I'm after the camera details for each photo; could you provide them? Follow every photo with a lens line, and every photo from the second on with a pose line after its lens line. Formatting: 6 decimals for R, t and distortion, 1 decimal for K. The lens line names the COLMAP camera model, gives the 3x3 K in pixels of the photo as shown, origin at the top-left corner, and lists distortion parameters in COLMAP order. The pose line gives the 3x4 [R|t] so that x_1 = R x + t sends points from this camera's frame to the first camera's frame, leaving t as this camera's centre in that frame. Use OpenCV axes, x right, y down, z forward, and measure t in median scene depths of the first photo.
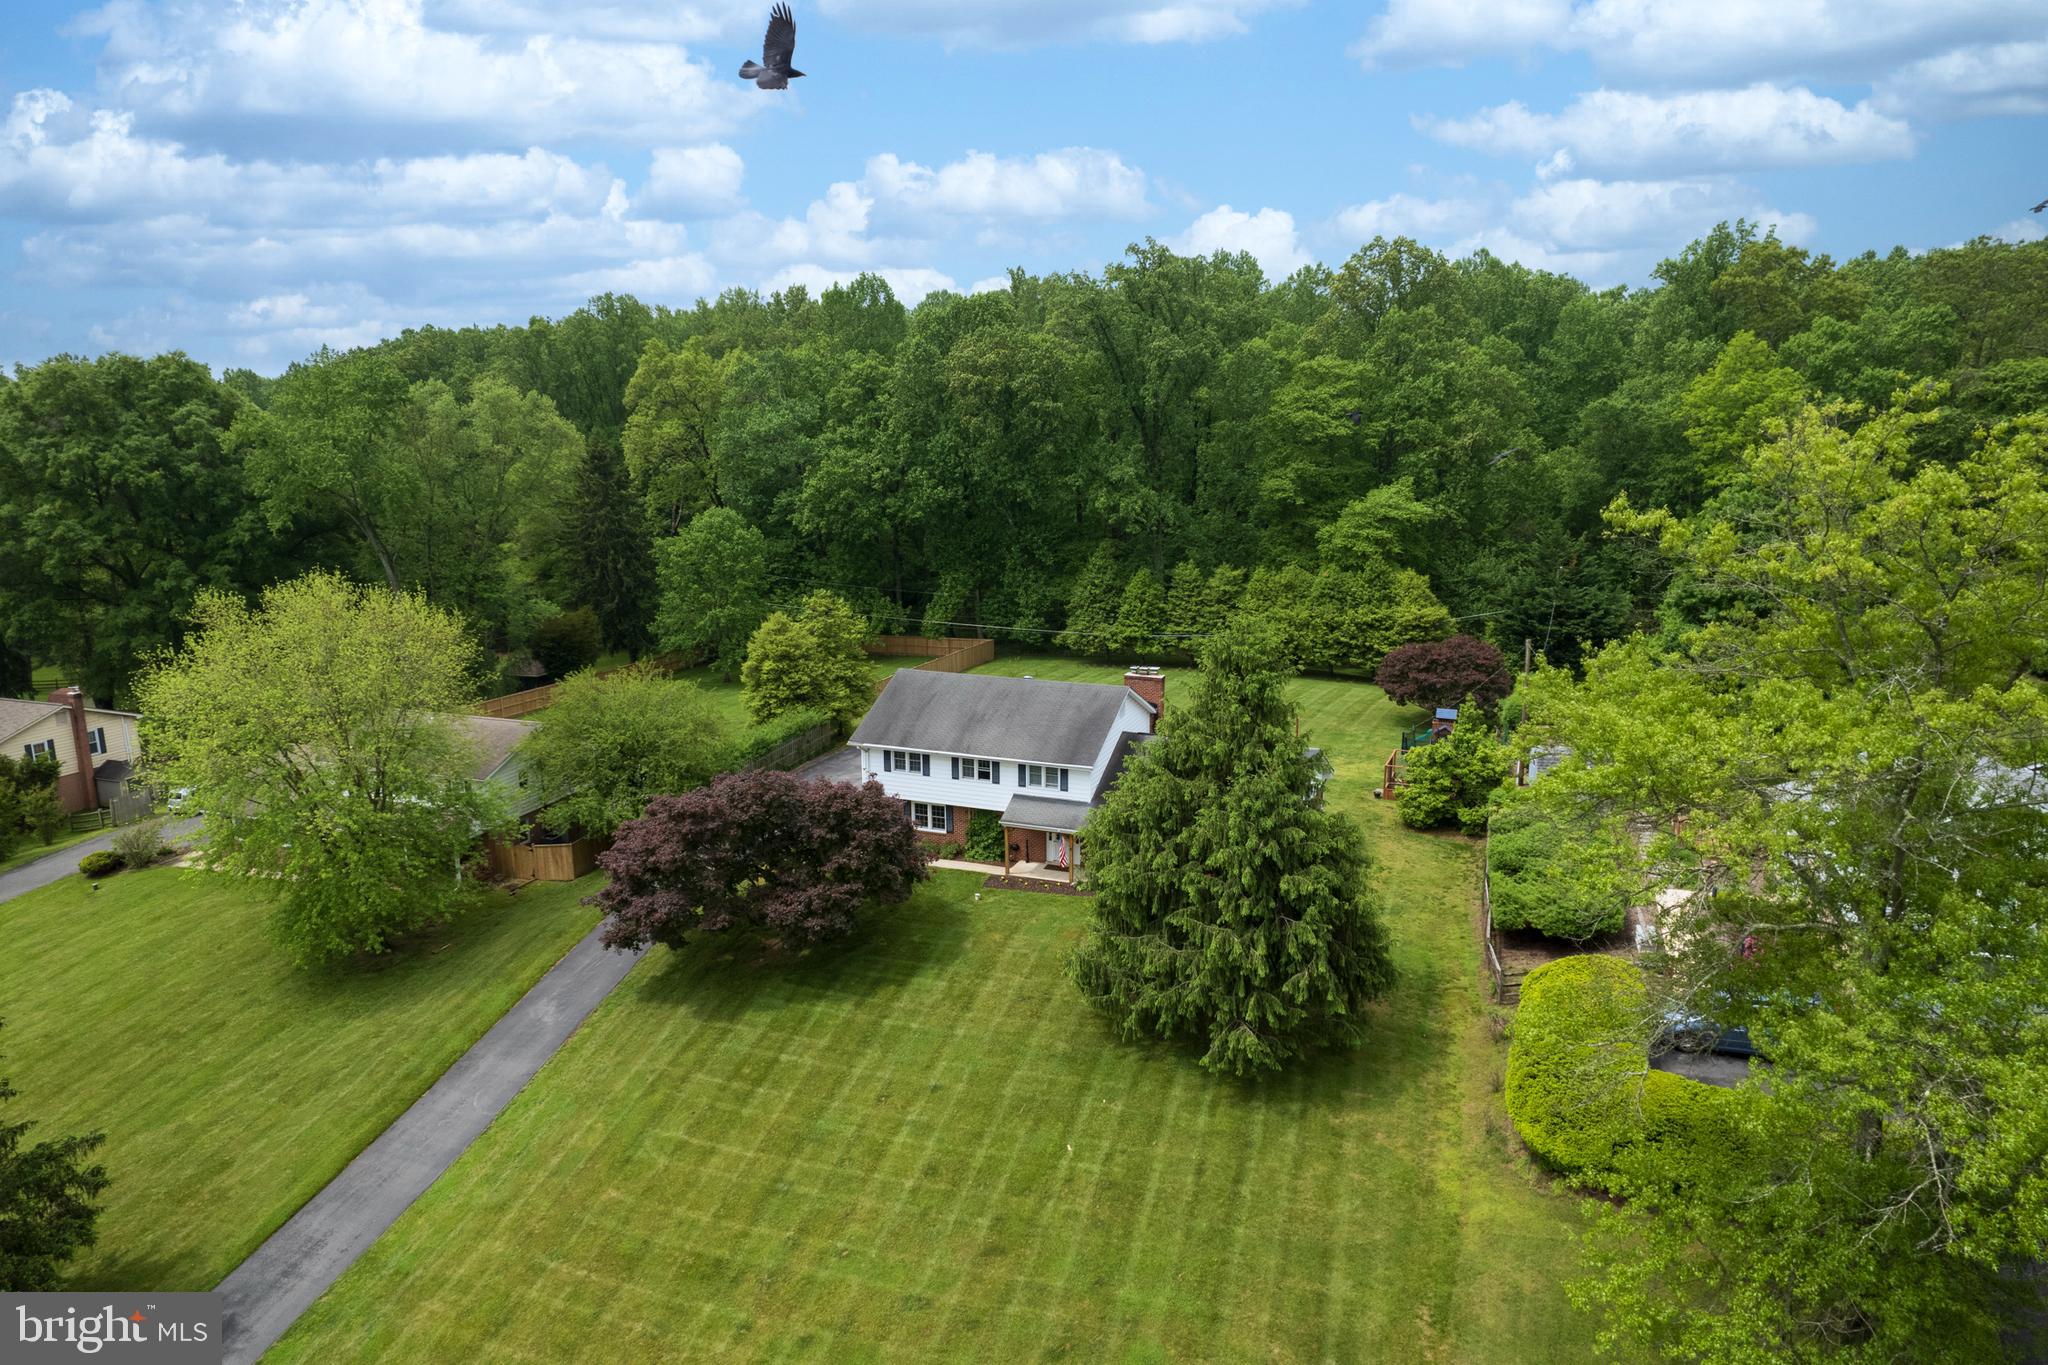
lens RADIAL K [[1301.5, 0, 1035.2], [0, 1301.5, 687.7], [0, 0, 1]] dist [-0.073454, 0.059702]
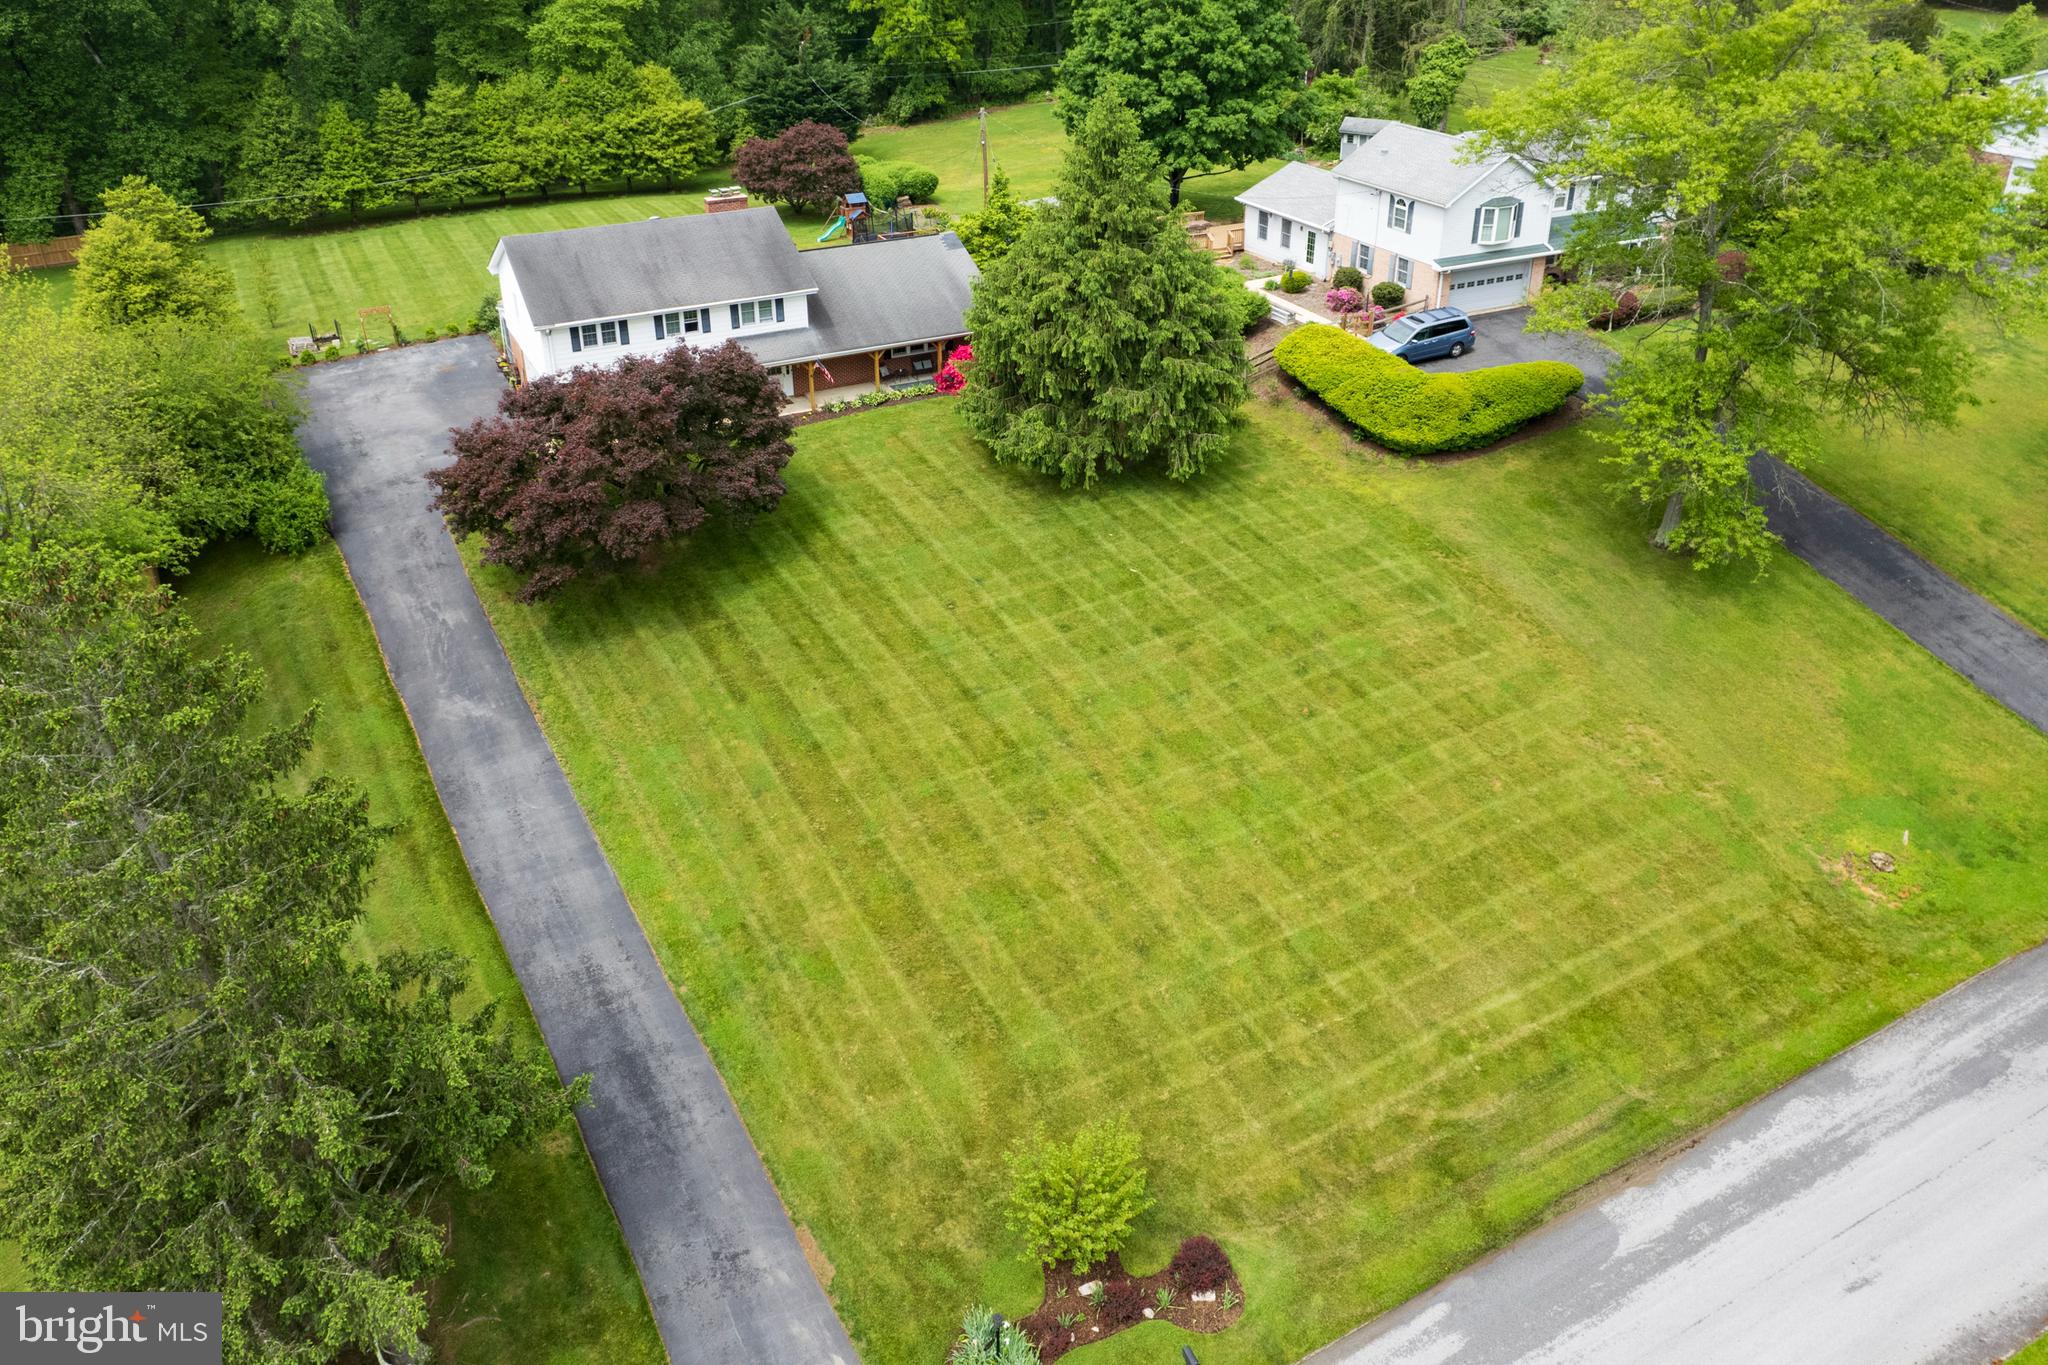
lens RADIAL K [[1514.6, 0, 1011.3], [0, 1514.6, 590.9], [0, 0, 1]] dist [-0.063121, 0.045182]
pose [[0.671387, -0.335951, 0.660587, -0.639772], [0.162136, 0.936344, 0.311404, -0.052483], [-0.723153, -0.101968, 0.683119, 0.080120]]
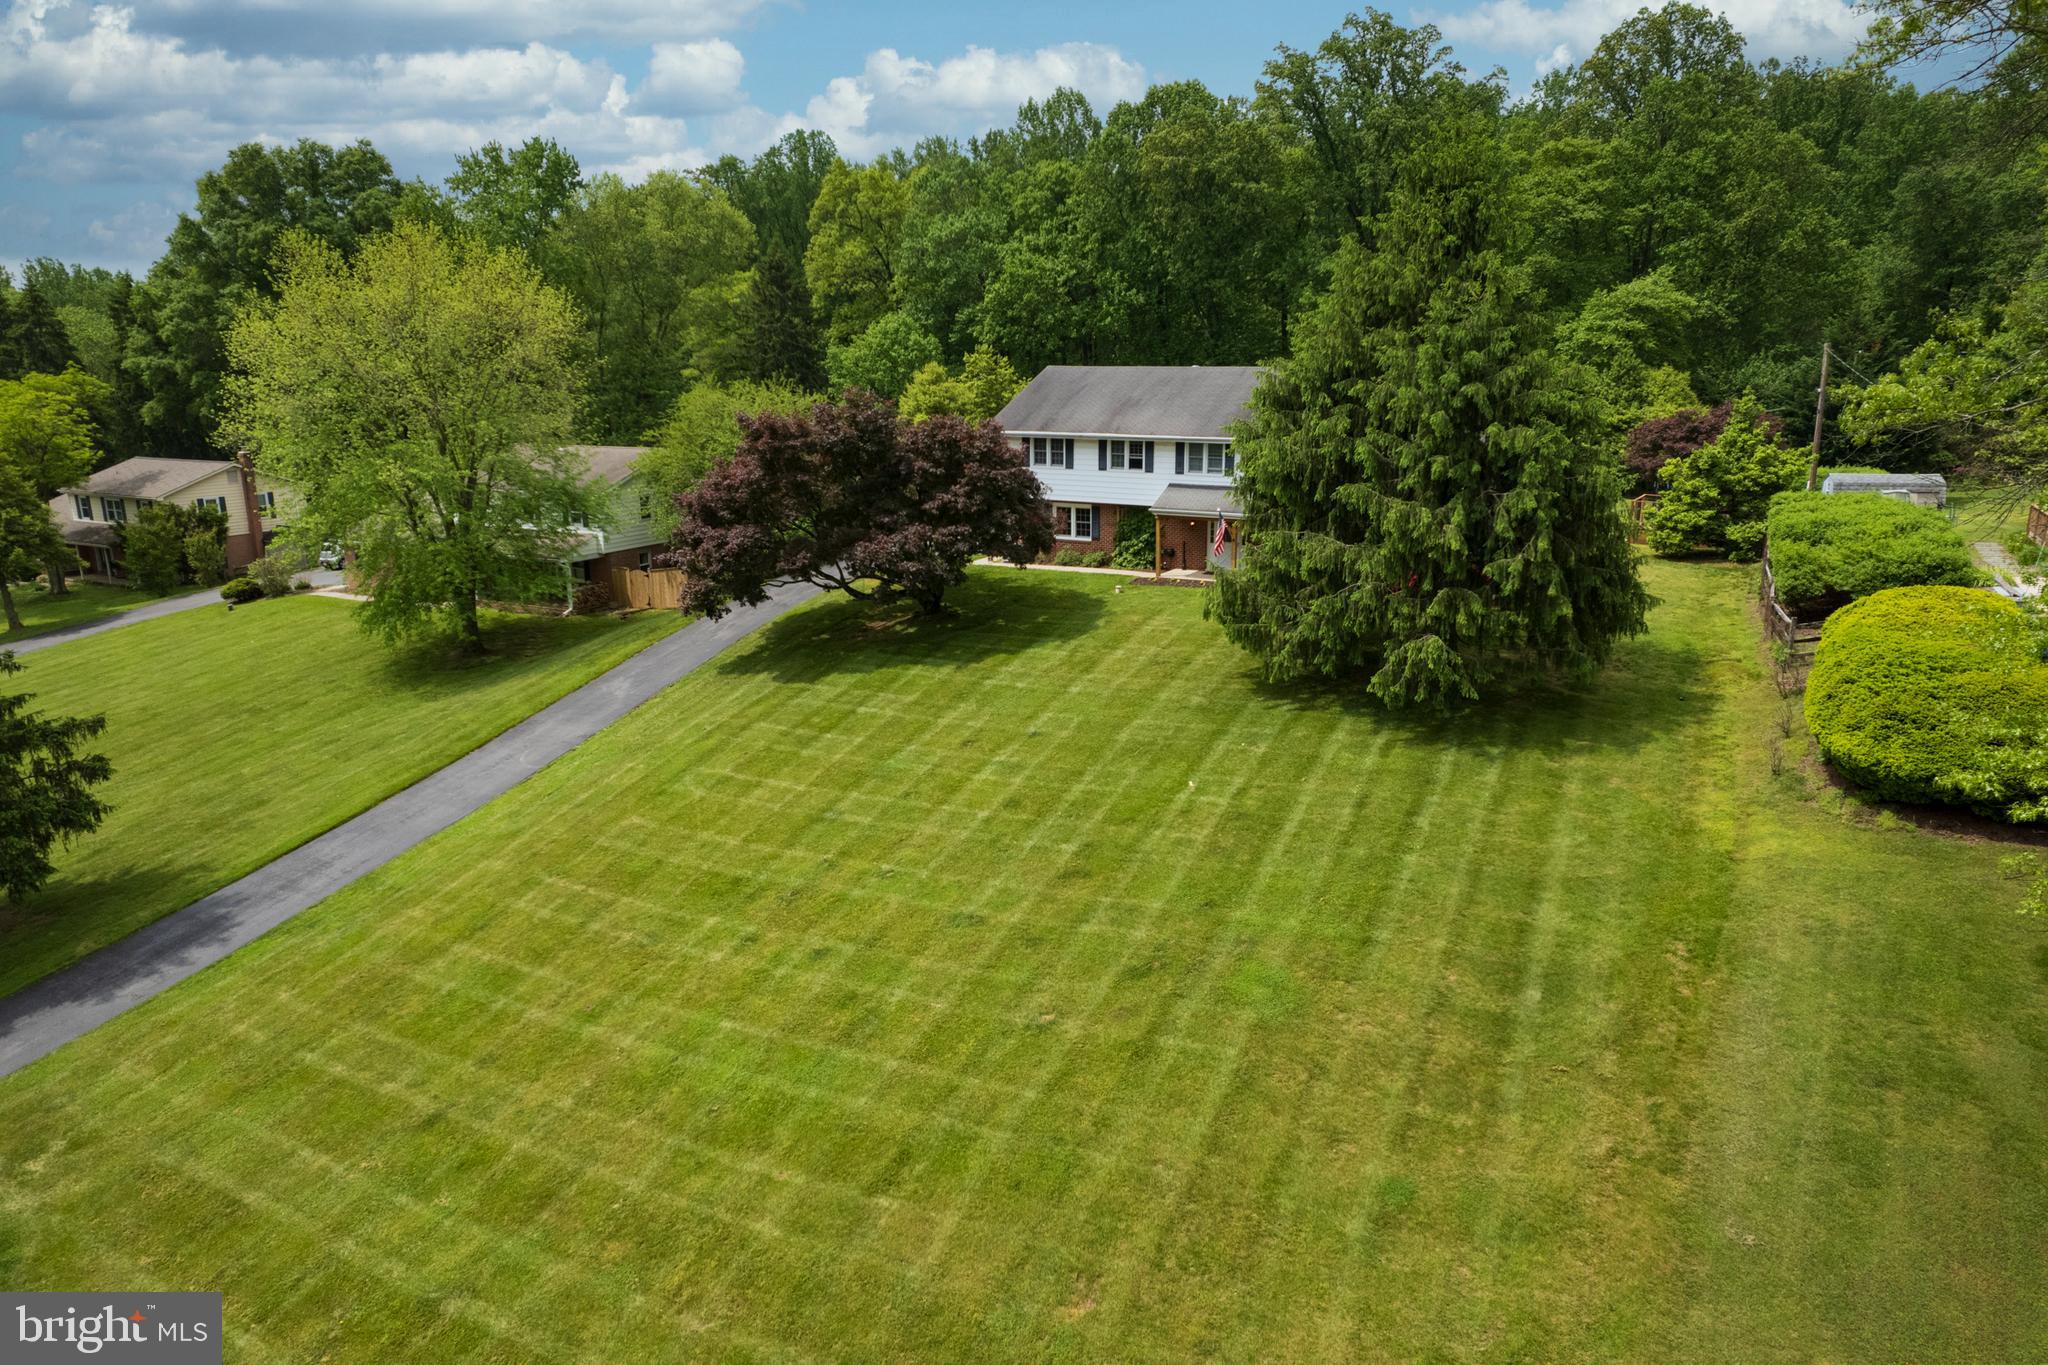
lens RADIAL K [[1301.5, 0, 1035.2], [0, 1301.5, 687.7], [0, 0, 1]] dist [-0.073454, 0.059702]
pose [[0.985958, 0.036253, -0.163013, 0.038241], [-0.030249, 0.998775, 0.039160, 0.177039], [0.164233, -0.033679, 0.985846, 0.145962]]
